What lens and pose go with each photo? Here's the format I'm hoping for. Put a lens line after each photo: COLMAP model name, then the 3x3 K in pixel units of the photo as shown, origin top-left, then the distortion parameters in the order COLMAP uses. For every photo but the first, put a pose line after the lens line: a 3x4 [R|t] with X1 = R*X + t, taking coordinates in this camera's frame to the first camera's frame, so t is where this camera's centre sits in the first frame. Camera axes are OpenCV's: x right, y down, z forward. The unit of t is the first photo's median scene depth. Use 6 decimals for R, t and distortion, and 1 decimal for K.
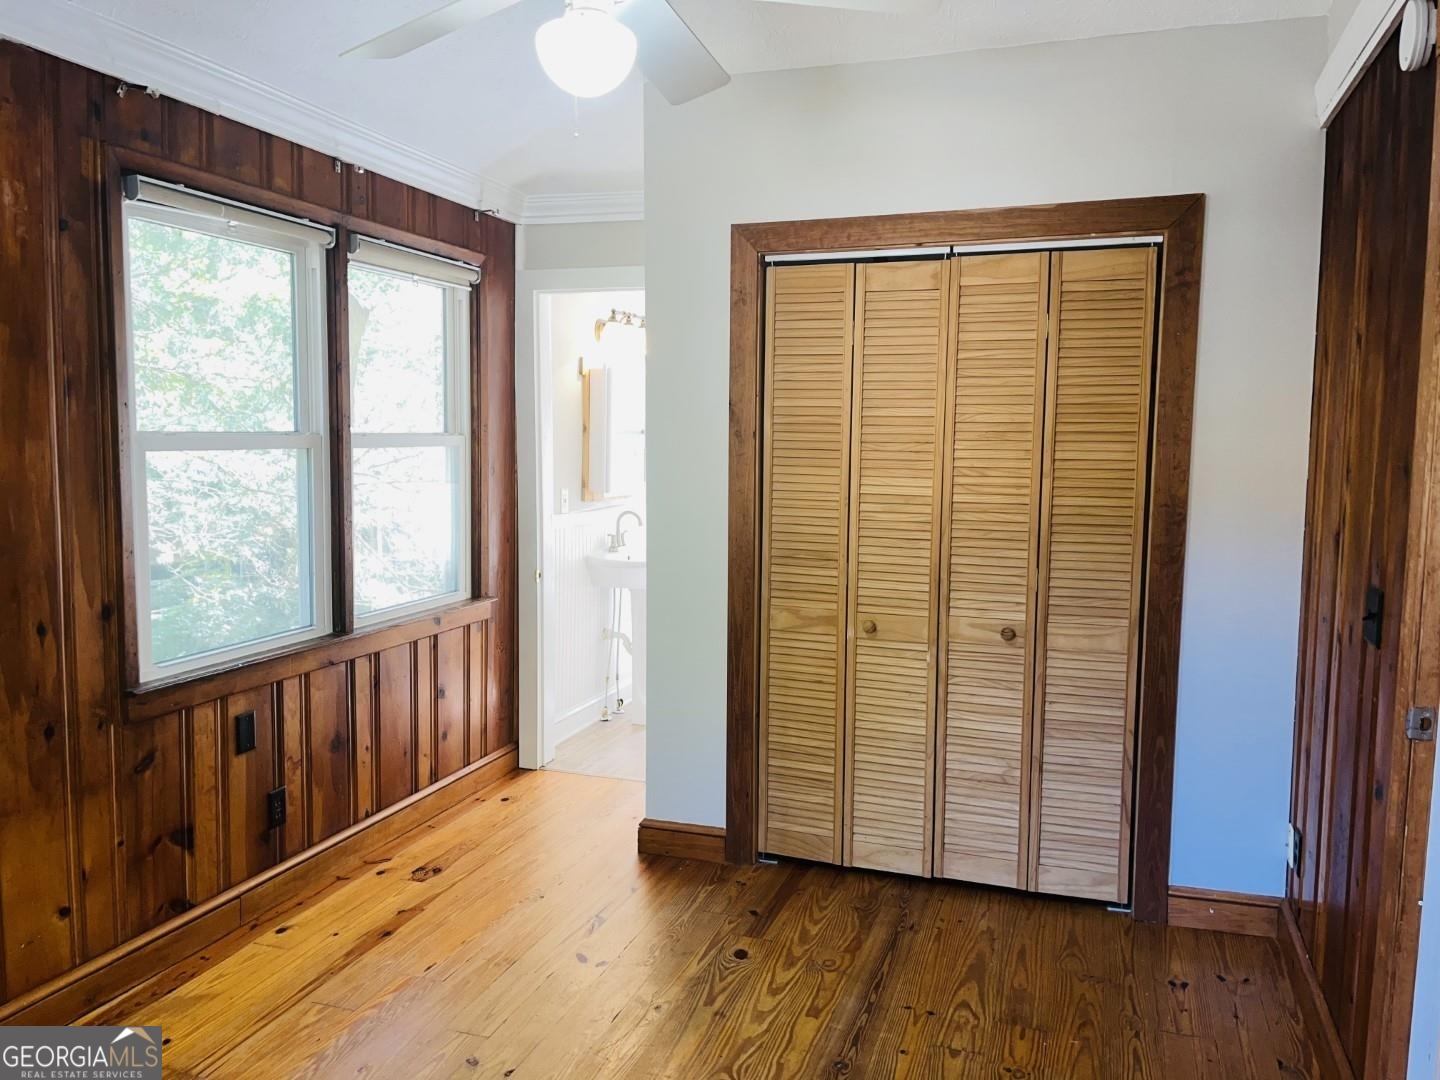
lens RADIAL K [[1089.7, 0, 726.8], [0, 1089.7, 546.3], [0, 0, 1]] dist [0.075551, -0.089307]
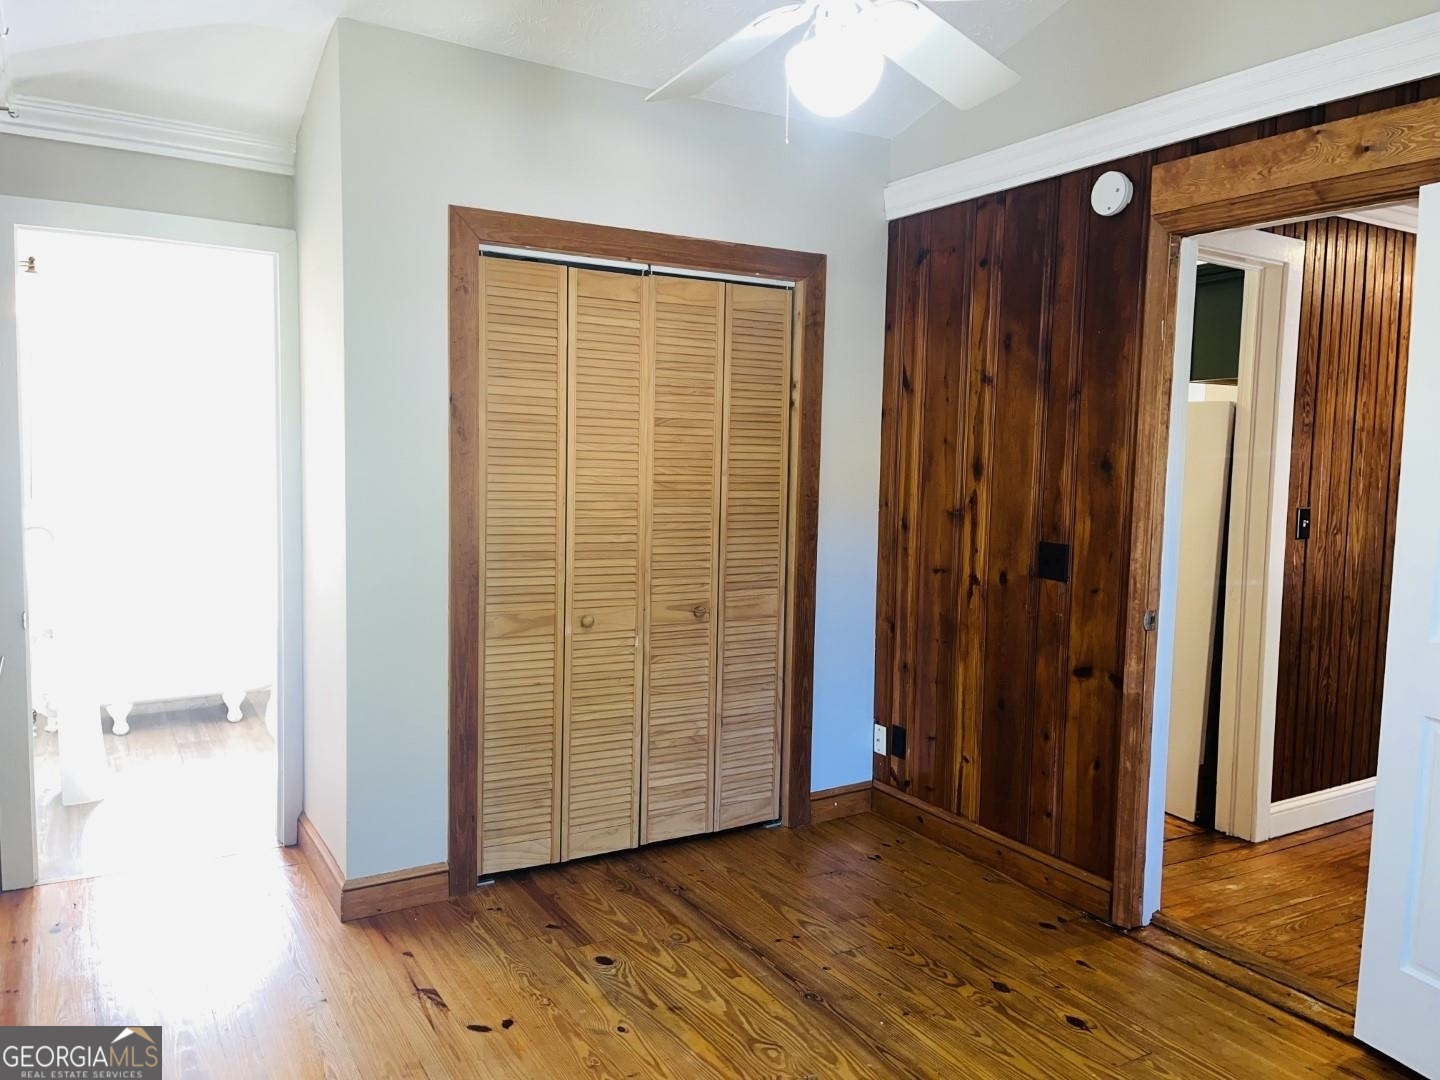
lens RADIAL K [[1089.7, 0, 724.4], [0, 1089.7, 537.7], [0, 0, 1]] dist [0.075551, -0.089307]
pose [[0.646489, -0.058655, 0.760665, -0.591591], [0.058830, 0.997904, 0.026949, -0.026475], [-0.760651, 0.027328, 0.648585, 0.242071]]
